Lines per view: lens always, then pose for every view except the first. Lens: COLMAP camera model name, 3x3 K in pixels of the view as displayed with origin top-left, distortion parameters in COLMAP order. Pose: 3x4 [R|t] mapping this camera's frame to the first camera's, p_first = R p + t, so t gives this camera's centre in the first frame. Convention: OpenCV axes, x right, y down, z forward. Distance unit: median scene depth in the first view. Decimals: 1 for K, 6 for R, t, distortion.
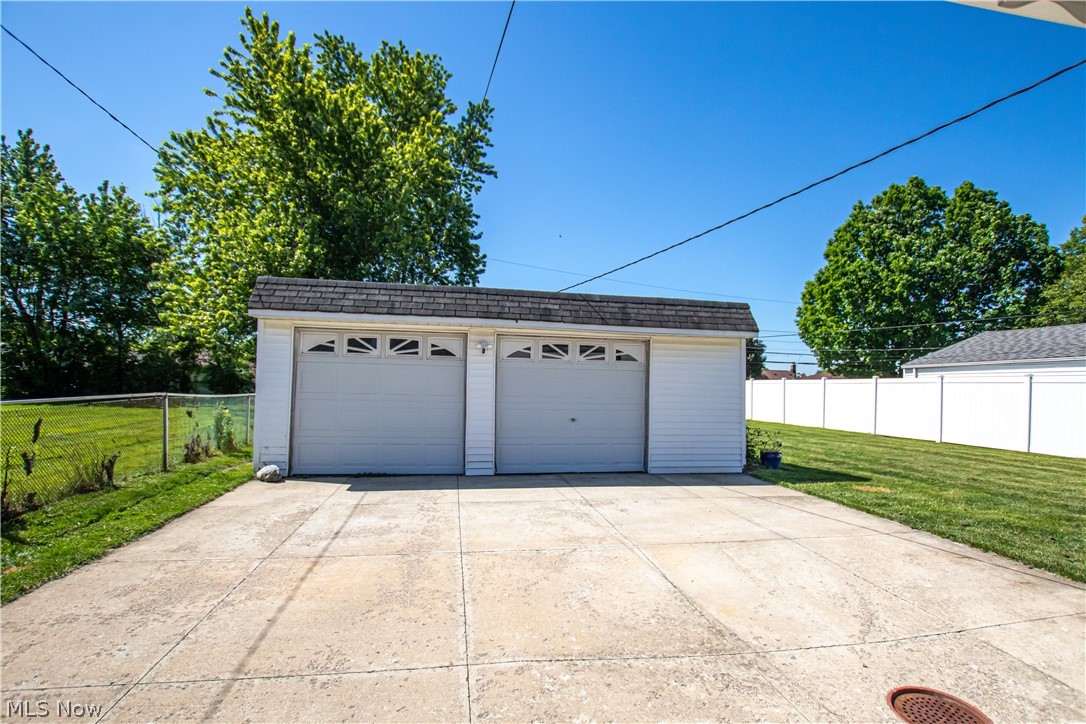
lens RADIAL K [[508.8, 0, 556.2], [0, 508.8, 385.5], [0, 0, 1]] dist [-0.022636, -0.000667]
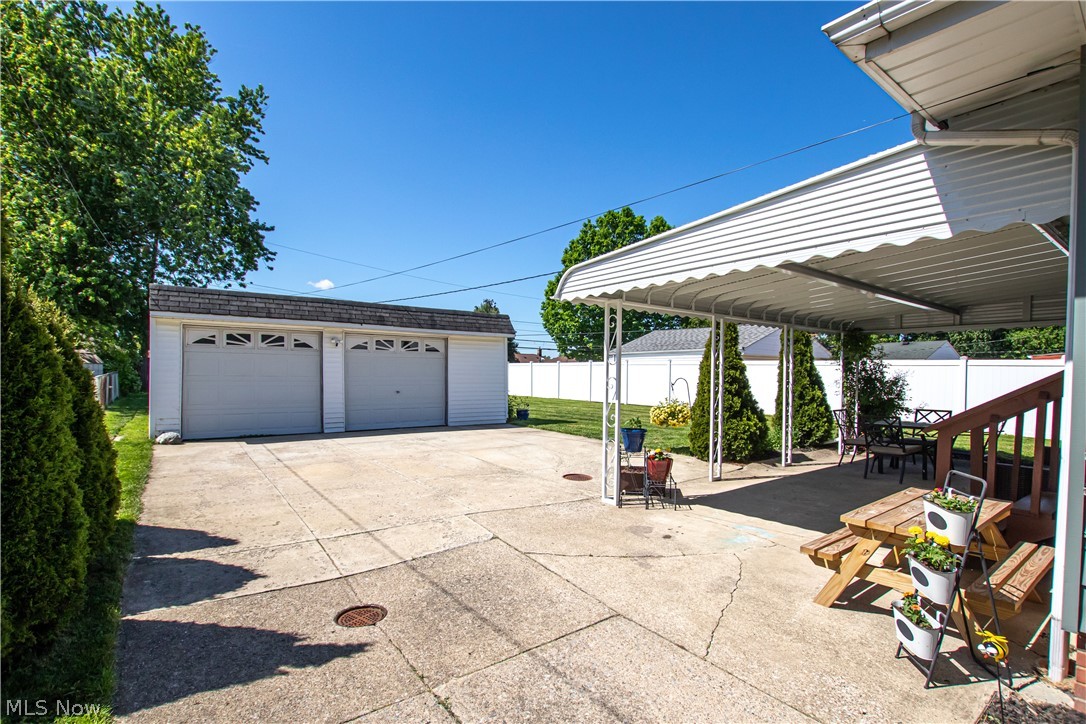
lens RADIAL K [[508.8, 0, 535.8], [0, 508.8, 373.0], [0, 0, 1]] dist [-0.022636, -0.000667]
pose [[0.909386, -0.011196, 0.415803, -0.144543], [0.007234, 0.999912, 0.011102, -0.000201], [-0.415891, -0.007089, 0.909387, -0.335276]]
